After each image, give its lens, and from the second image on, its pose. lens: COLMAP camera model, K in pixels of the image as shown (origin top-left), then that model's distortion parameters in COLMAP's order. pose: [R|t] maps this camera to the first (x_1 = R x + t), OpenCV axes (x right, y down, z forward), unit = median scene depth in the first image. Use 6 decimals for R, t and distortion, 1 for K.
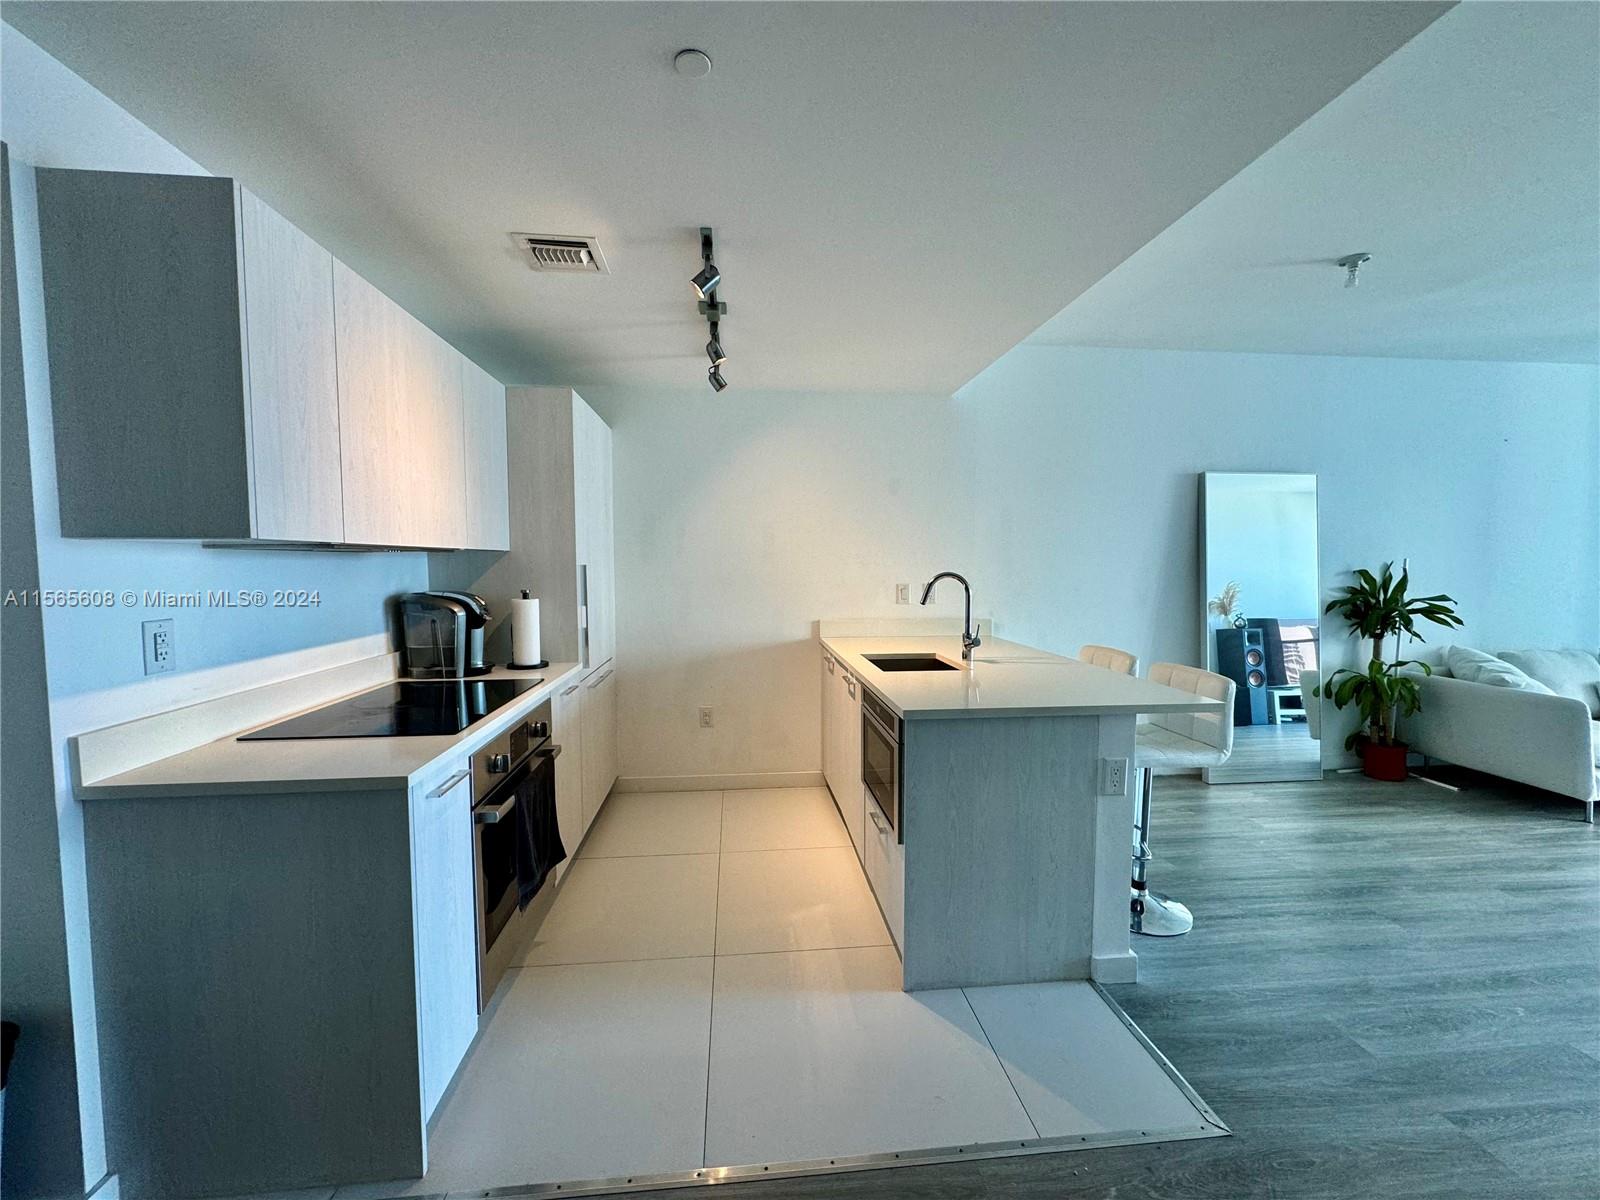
lens RADIAL K [[638.5, 0, 799.8], [0, 638.5, 601.6], [0, 0, 1]] dist [-0.003418, 0.000573]
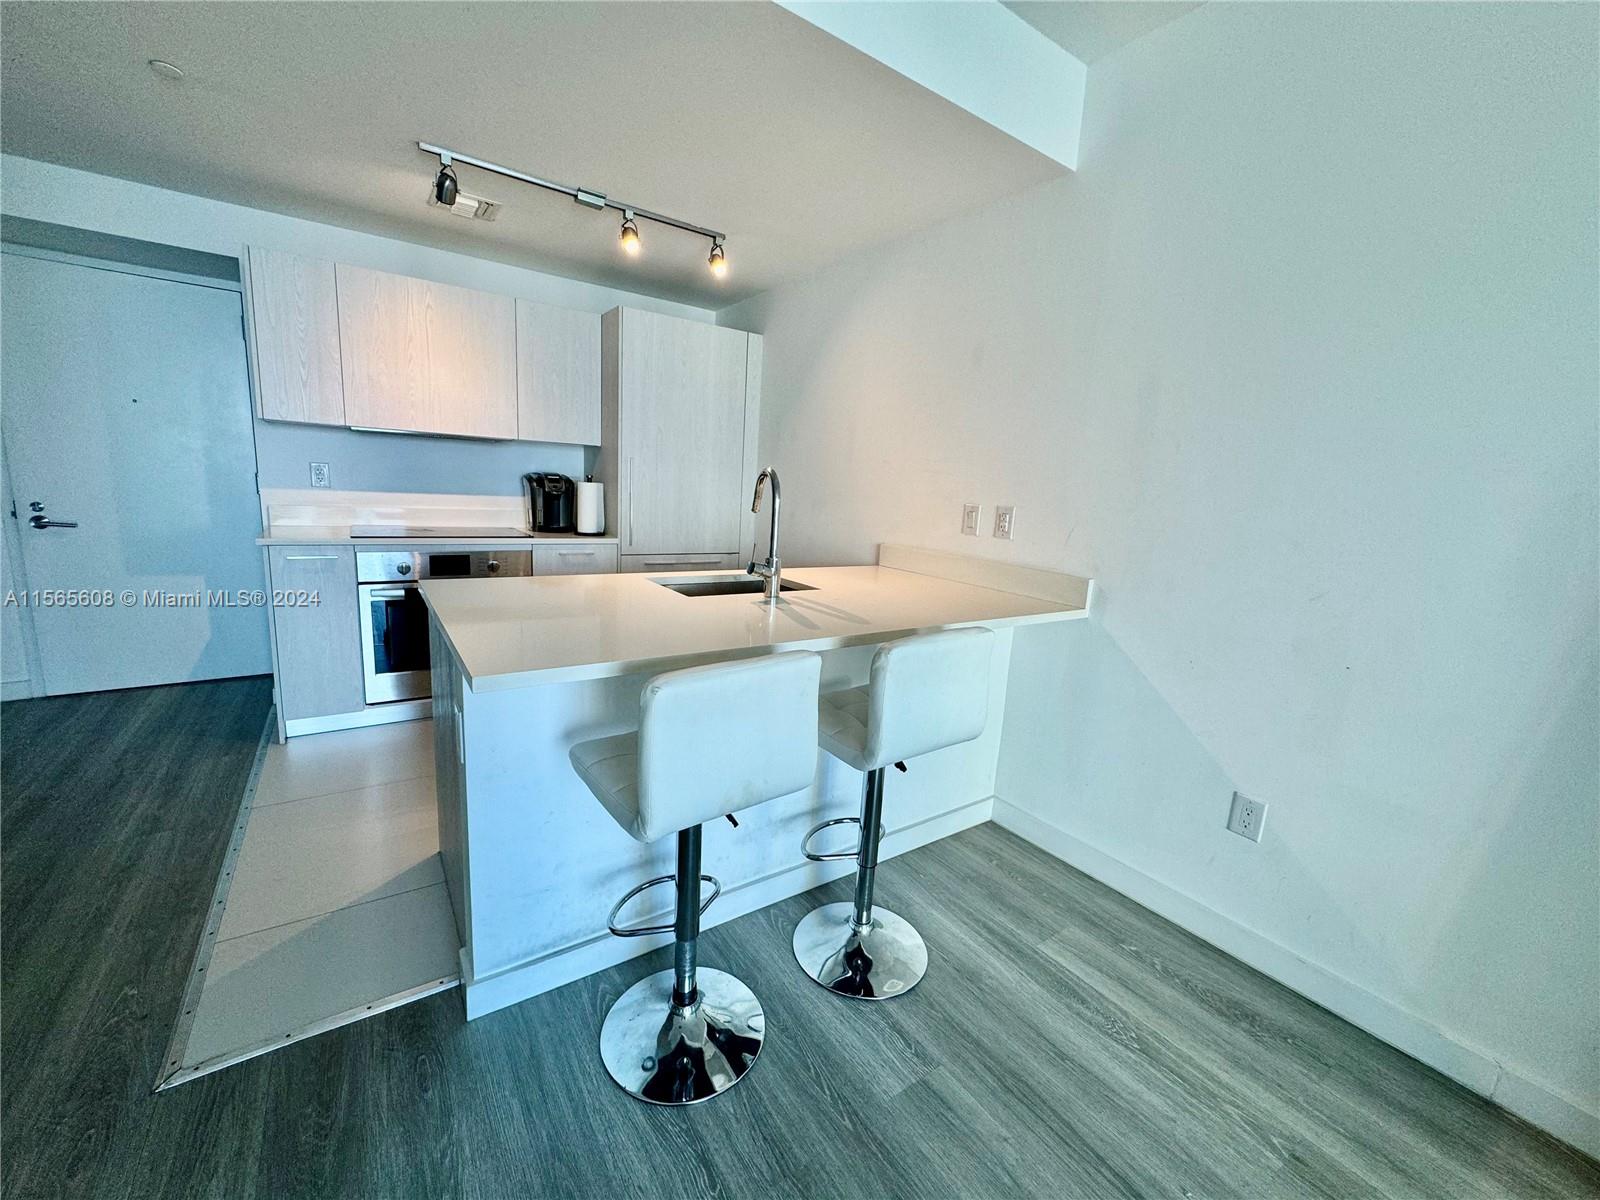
lens RADIAL K [[638.5, 0, 799.8], [0, 638.5, 601.6], [0, 0, 1]] dist [-0.003418, 0.000573]
pose [[0.484392, 0.191283, -0.853683, 0.780859], [-0.113476, 0.981298, 0.155490, -0.013320], [0.867461, 0.021554, 0.497039, 0.605769]]
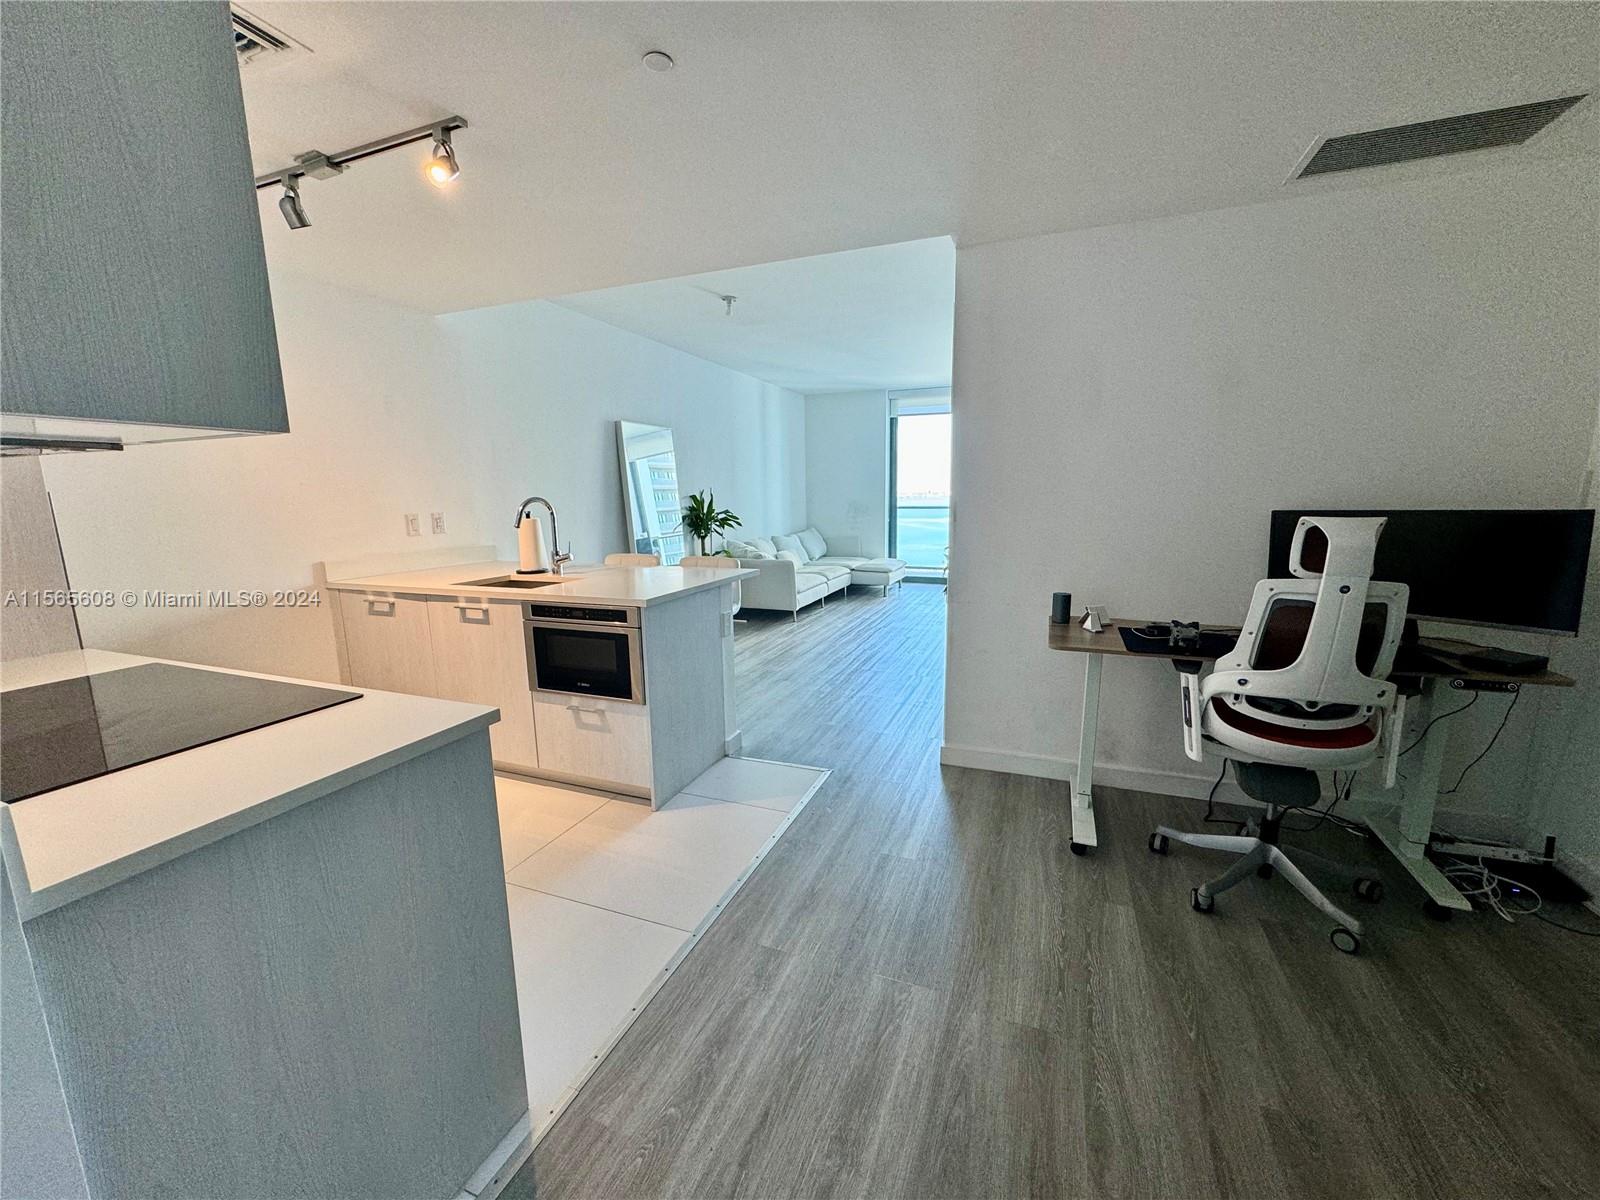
lens RADIAL K [[638.5, 0, 799.8], [0, 638.5, 601.6], [0, 0, 1]] dist [-0.003418, 0.000573]
pose [[0.455123, -0.156390, 0.876587, -0.493309], [0.067532, 0.987683, 0.141147, 0.006036], [-0.887864, -0.005041, 0.460078, 0.074777]]
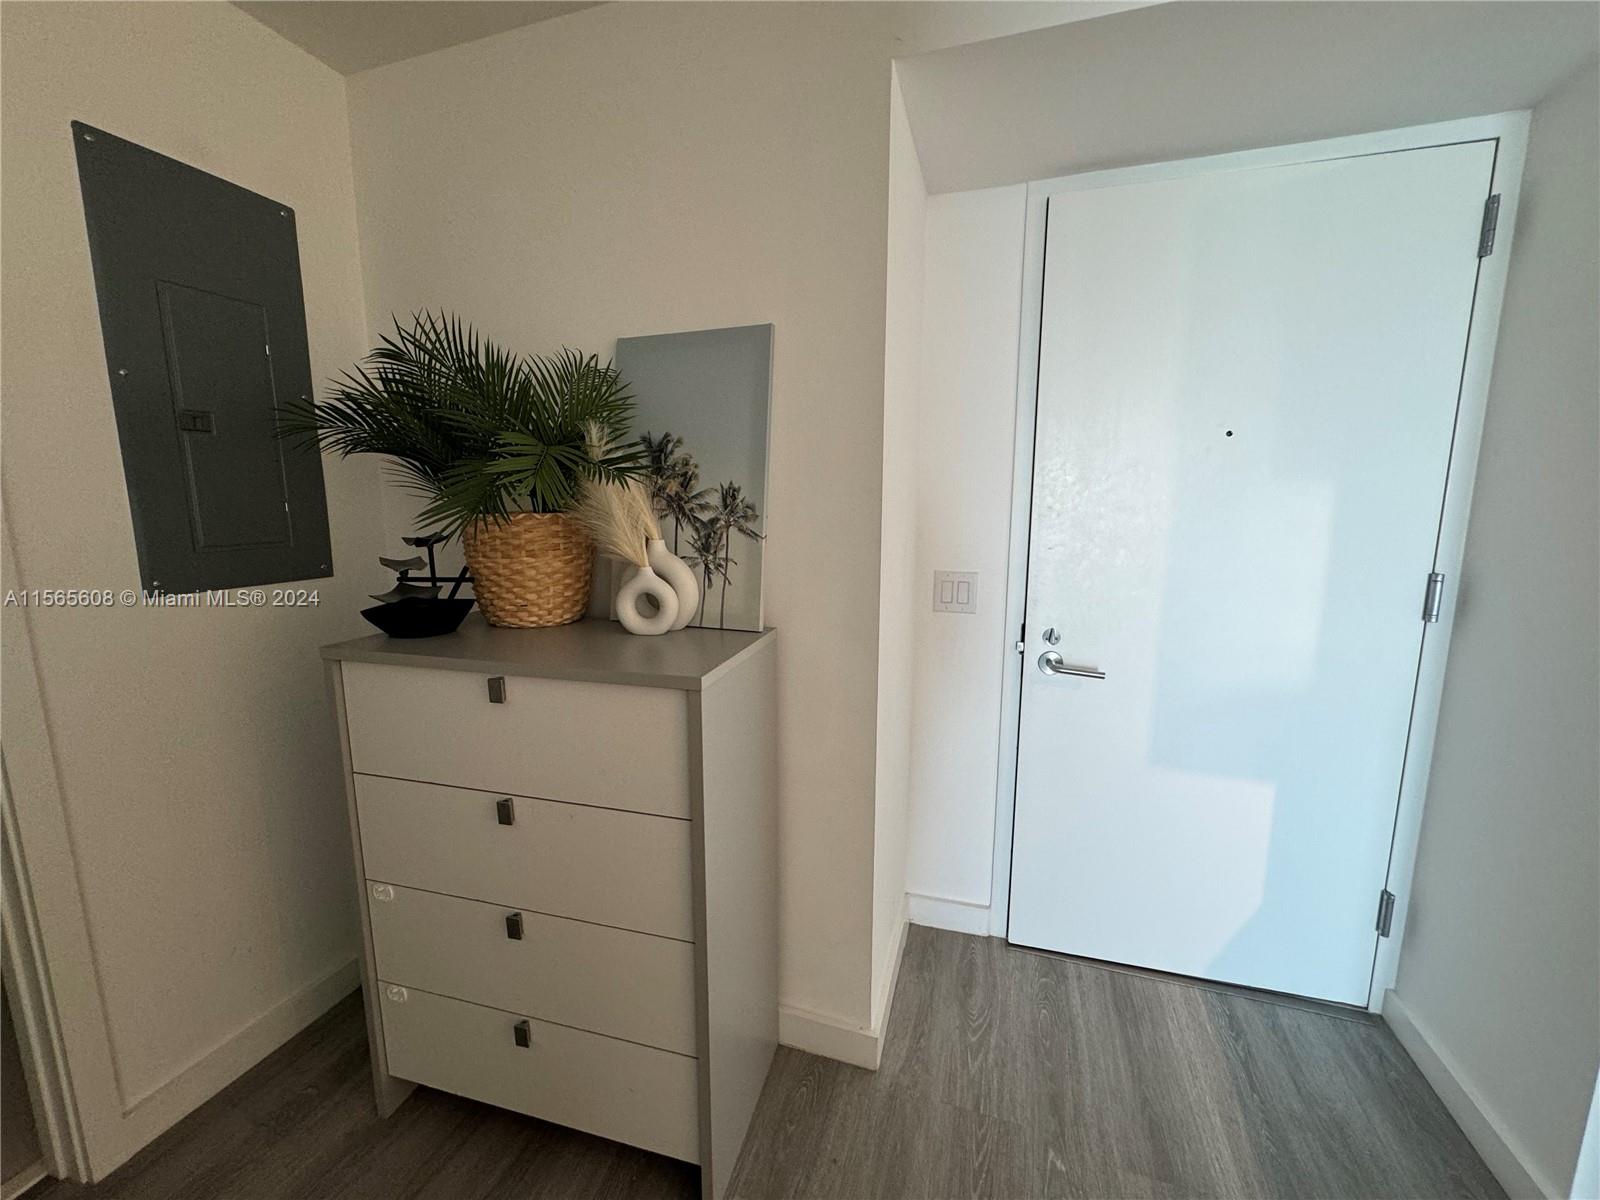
lens RADIAL K [[638.5, 0, 799.8], [0, 638.5, 601.6], [0, 0, 1]] dist [-0.003418, 0.000573]
pose [[-0.409161, 0.140000, -0.901658, -0.015077], [-0.056411, 0.982388, 0.178134, 0.009273], [0.910717, 0.123749, -0.394058, 0.112509]]
